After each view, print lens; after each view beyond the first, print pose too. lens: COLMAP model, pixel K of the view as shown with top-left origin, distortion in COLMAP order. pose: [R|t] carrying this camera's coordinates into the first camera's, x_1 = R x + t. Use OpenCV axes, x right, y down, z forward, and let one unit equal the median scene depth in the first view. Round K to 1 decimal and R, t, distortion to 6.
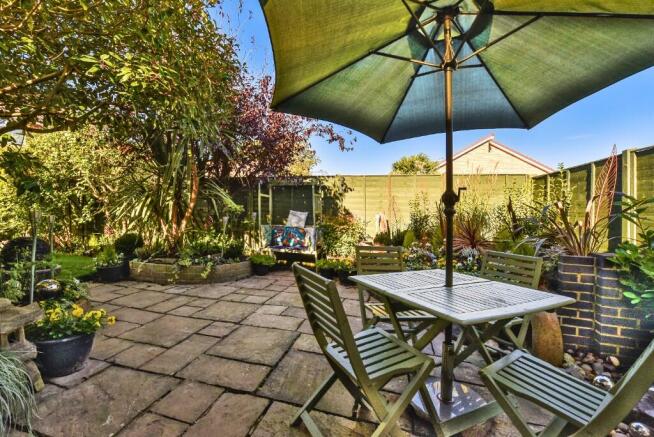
lens RADIAL K [[263.8, 0, 325.4], [0, 263.8, 215.1], [0, 0, 1]] dist [0.001561, 0.000007]
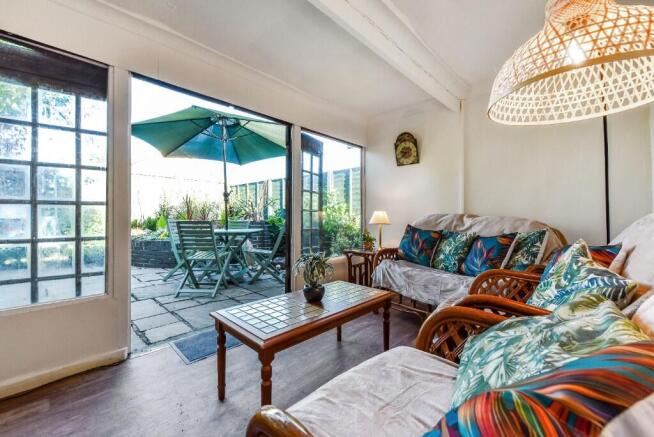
lens RADIAL K [[263.8, 0, 325.4], [0, 263.8, 215.1], [0, 0, 1]] dist [0.001561, 0.000007]
pose [[0.488856, 0.011728, 0.872286, -0.623270], [0.013688, 0.999683, -0.021112, 0.137115], [-0.872257, 0.022260, 0.488540, -0.546925]]
